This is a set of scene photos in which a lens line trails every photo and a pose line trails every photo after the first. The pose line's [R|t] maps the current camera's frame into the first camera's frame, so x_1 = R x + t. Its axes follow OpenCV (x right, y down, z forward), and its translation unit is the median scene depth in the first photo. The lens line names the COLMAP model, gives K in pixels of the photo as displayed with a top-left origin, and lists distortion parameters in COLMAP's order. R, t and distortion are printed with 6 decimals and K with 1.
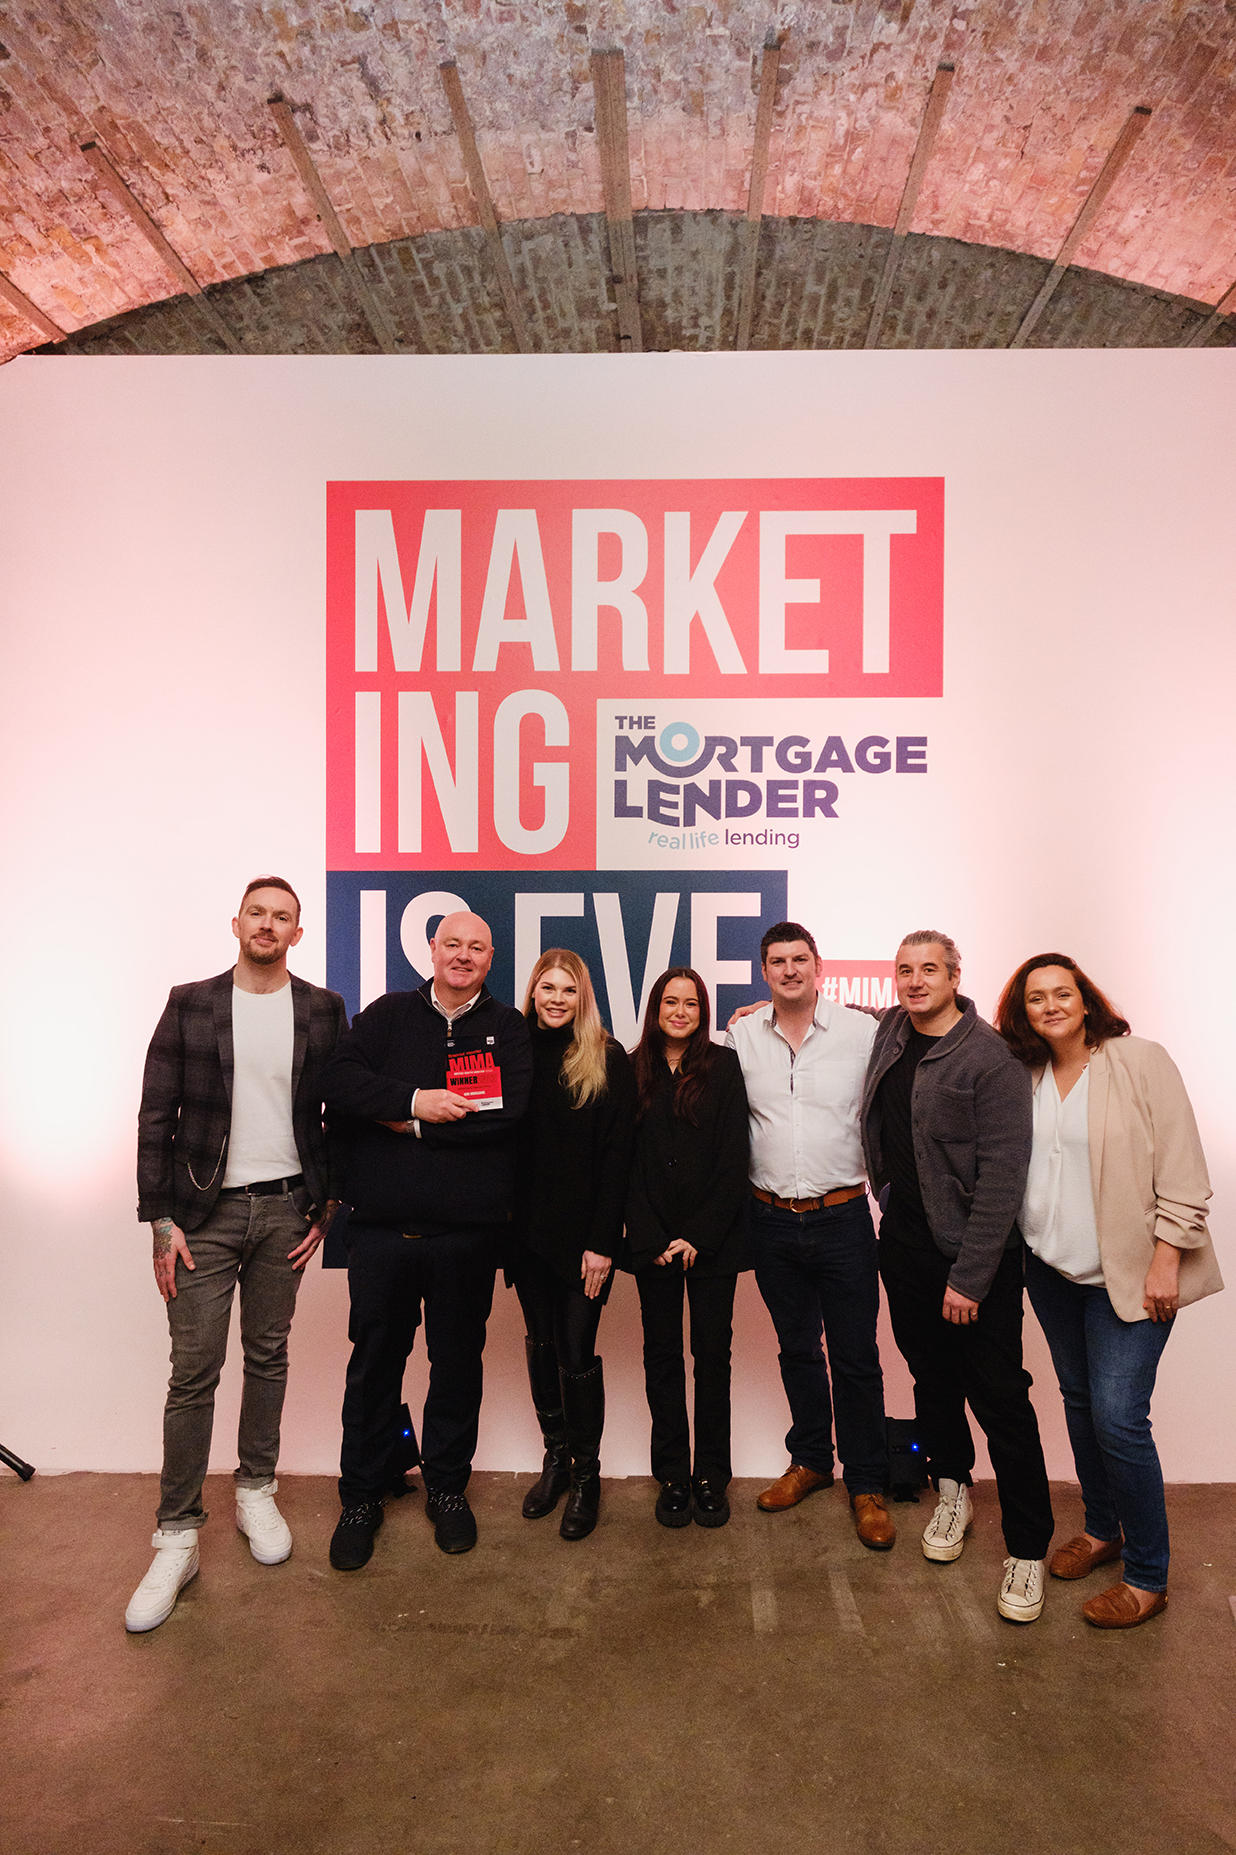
lens RADIAL K [[948.1, 0, 641.1], [0, 948.1, 951.4], [0, 0, 1]] dist [0.011863, -0.005099]
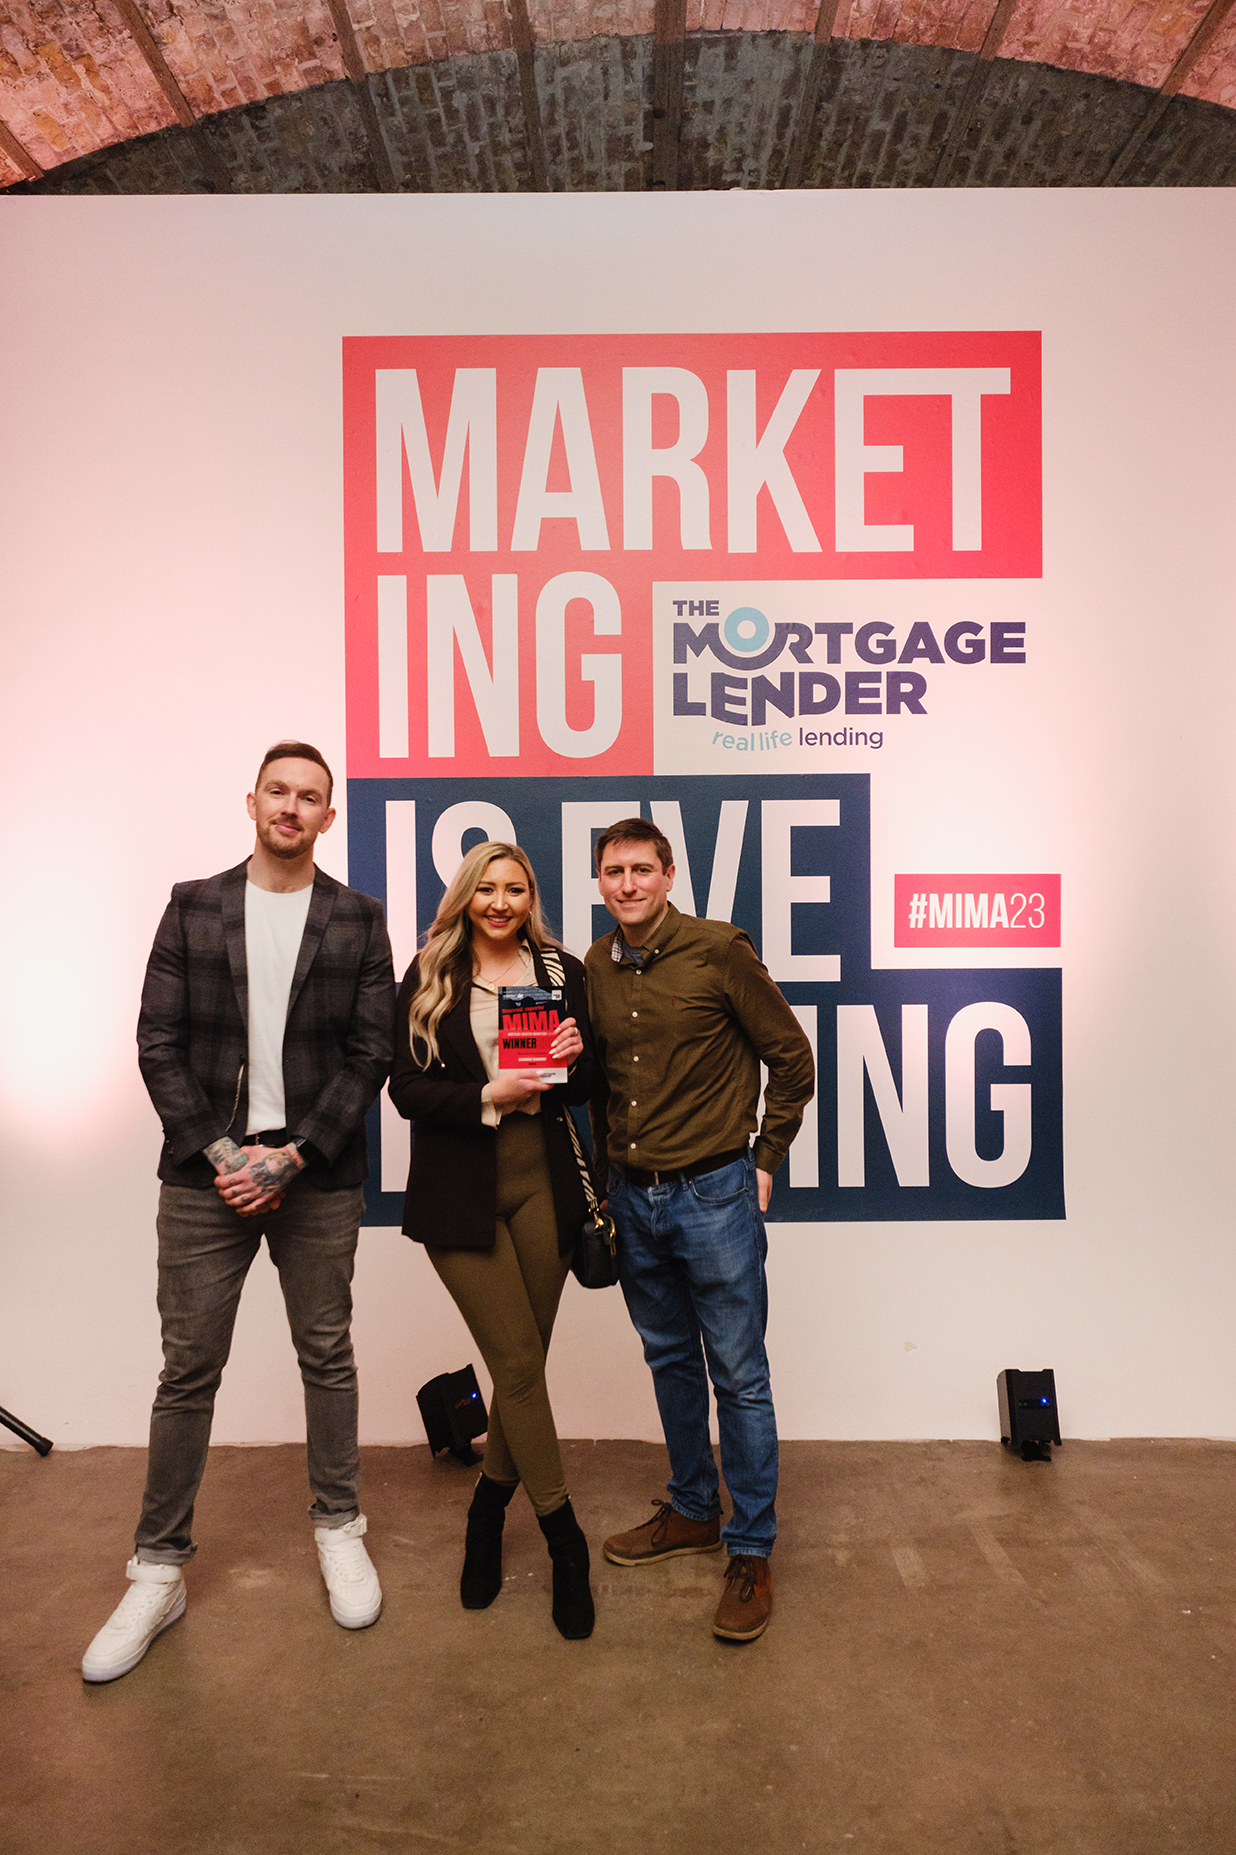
lens RADIAL K [[1075.6, 0, 594.2], [0, 1075.6, 937.4], [0, 0, 1]] dist [-0.001521, 0.001278]
pose [[0.999855, -0.008757, 0.014633, -0.118843], [0.008625, 0.999922, 0.009010, 0.056189], [-0.014710, -0.008882, 0.999852, -0.004933]]
